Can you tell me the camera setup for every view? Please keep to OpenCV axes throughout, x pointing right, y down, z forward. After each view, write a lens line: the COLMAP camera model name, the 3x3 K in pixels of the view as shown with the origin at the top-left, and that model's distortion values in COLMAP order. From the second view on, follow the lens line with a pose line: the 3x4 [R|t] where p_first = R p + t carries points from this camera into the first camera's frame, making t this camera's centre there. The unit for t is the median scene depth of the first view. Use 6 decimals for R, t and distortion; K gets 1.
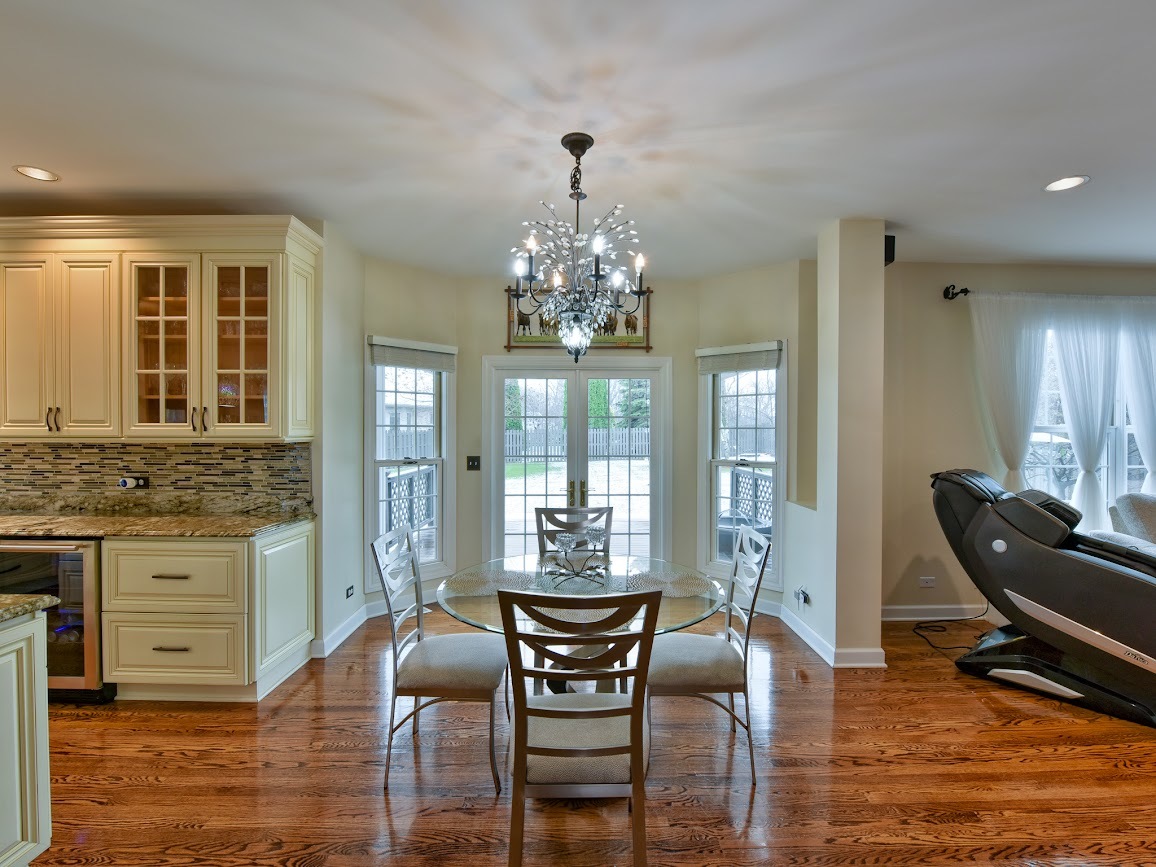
lens RADIAL K [[516.5, 0, 576.5], [0, 516.5, 434.6], [0, 0, 1]] dist [-0.013939, -0.000891]
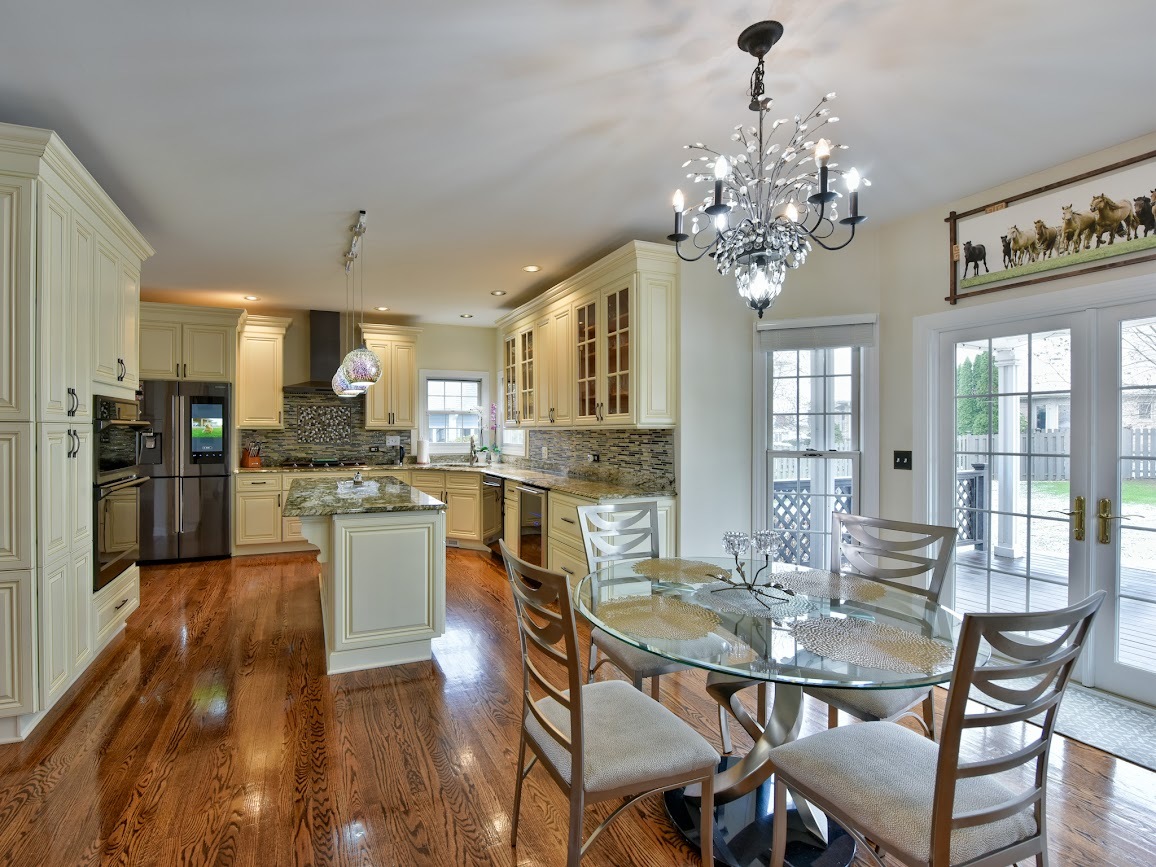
lens RADIAL K [[521.9, 0, 527.0], [0, 521.9, 434.6], [0, 0, 1]] dist [0.001277, -0.003489]
pose [[0.385094, 0.003126, -0.922872, 0.424966], [-0.004775, 0.999988, 0.001395, 0.026788], [0.922865, 0.003870, 0.385104, 0.260661]]
